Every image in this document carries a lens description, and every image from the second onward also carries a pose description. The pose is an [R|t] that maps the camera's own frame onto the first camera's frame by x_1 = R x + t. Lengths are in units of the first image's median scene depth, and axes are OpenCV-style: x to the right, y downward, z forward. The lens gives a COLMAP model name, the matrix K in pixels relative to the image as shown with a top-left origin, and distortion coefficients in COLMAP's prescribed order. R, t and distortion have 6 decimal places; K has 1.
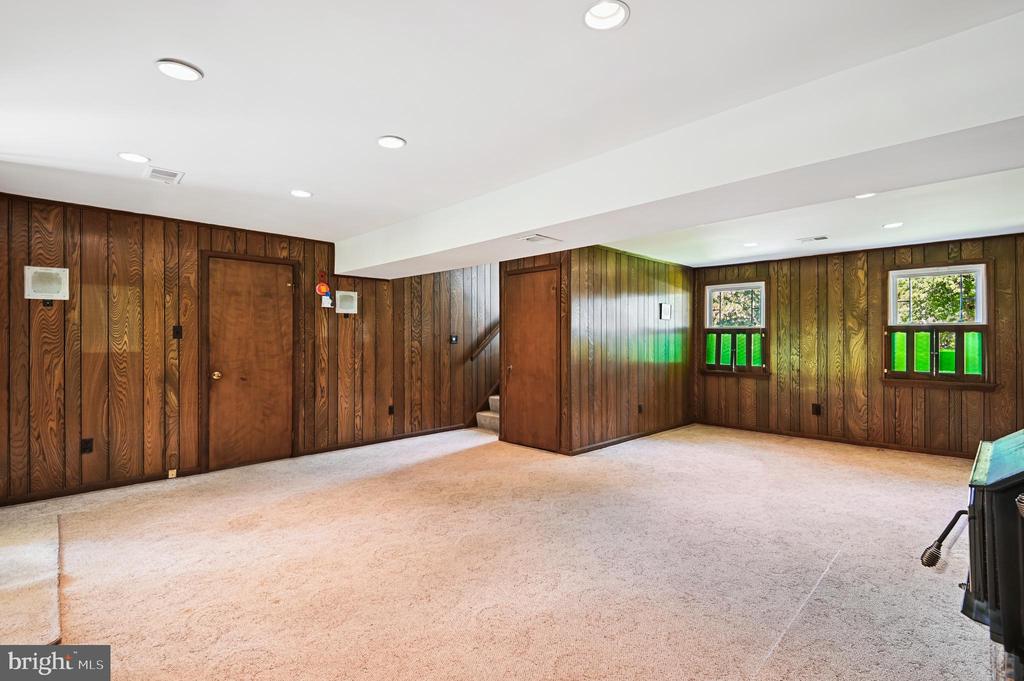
lens RADIAL K [[475.5, 0, 503.7], [0, 475.5, 339.8], [0, 0, 1]] dist [-0.006388, -0.003999]
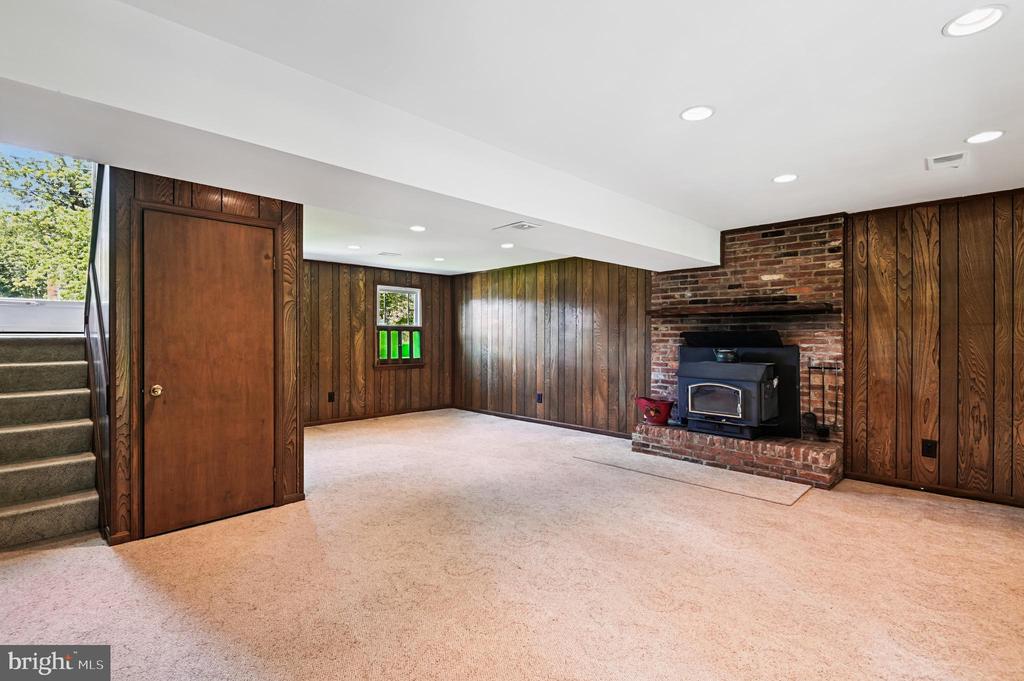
lens RADIAL K [[475.5, 0, 503.9], [0, 475.5, 338.4], [0, 0, 1]] dist [-0.006388, -0.003999]
pose [[-0.019728, -0.005272, 0.999791, -0.603811], [-0.002388, 0.999983, 0.005226, -0.001326], [-0.999803, -0.002284, -0.019740, 0.743688]]
